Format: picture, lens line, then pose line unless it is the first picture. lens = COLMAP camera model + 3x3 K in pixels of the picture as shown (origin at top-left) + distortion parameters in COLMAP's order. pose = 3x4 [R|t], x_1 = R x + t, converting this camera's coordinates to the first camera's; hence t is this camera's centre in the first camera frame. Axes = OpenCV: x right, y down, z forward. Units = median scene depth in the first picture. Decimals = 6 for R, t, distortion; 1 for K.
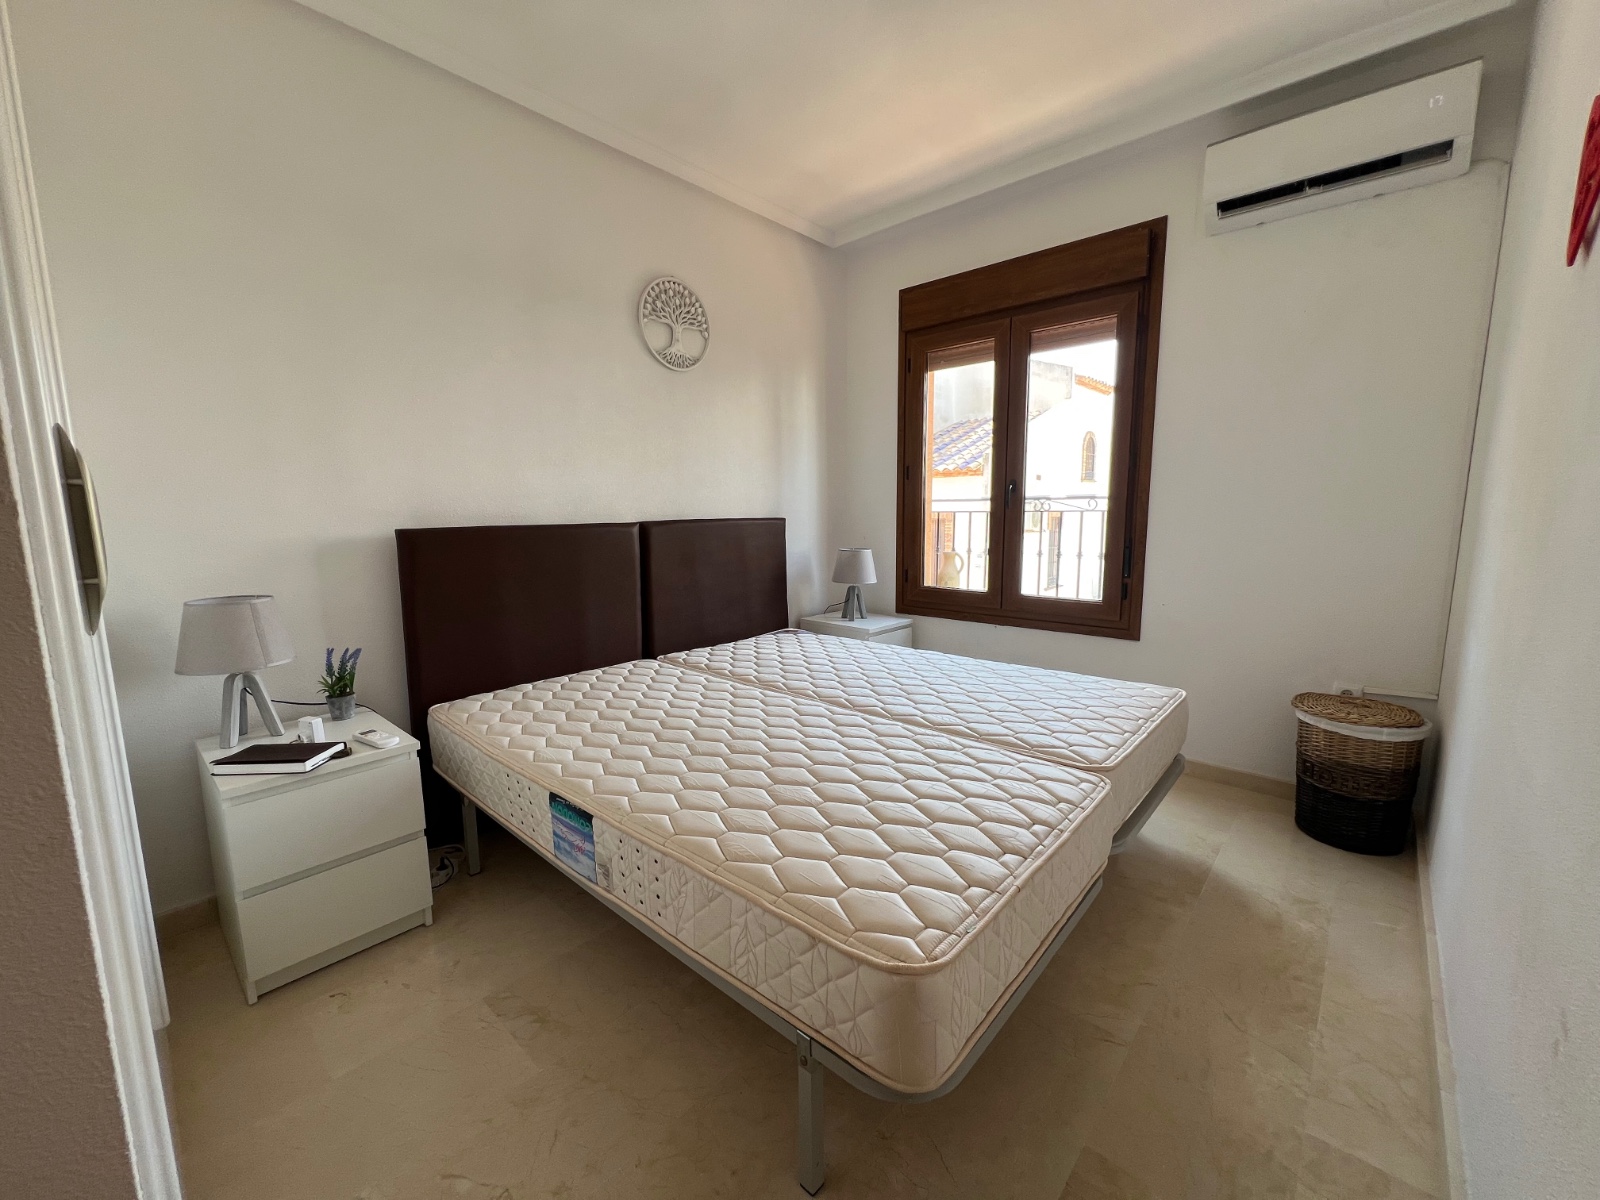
lens RADIAL K [[638.5, 0, 786.1], [0, 638.5, 602.6], [0, 0, 1]] dist [-0.002832, 0.000752]
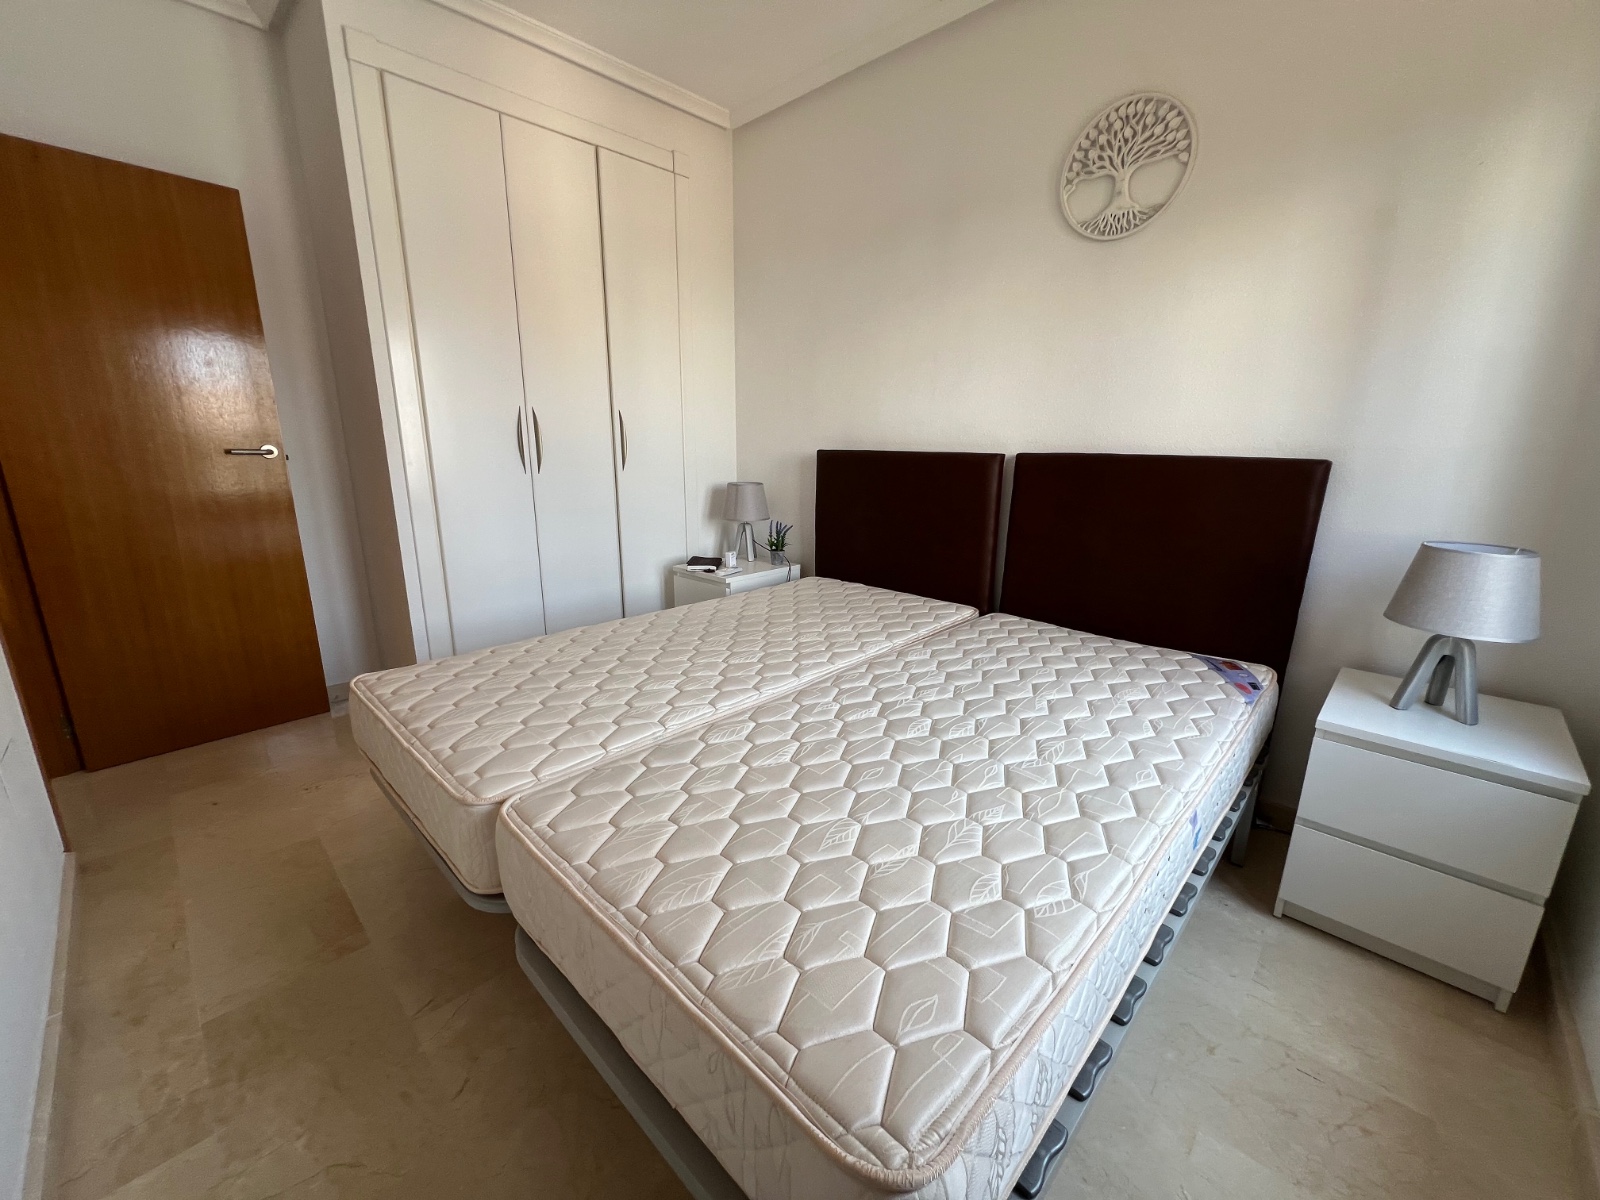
lens RADIAL K [[638.5, 0, 789.4], [0, 638.5, 601.3], [0, 0, 1]] dist [-0.002832, 0.000752]
pose [[-0.026850, 0.252941, -0.967109, 0.631179], [-0.162790, 0.953437, 0.253884, -0.104611], [0.986295, 0.164253, 0.015577, 0.711957]]
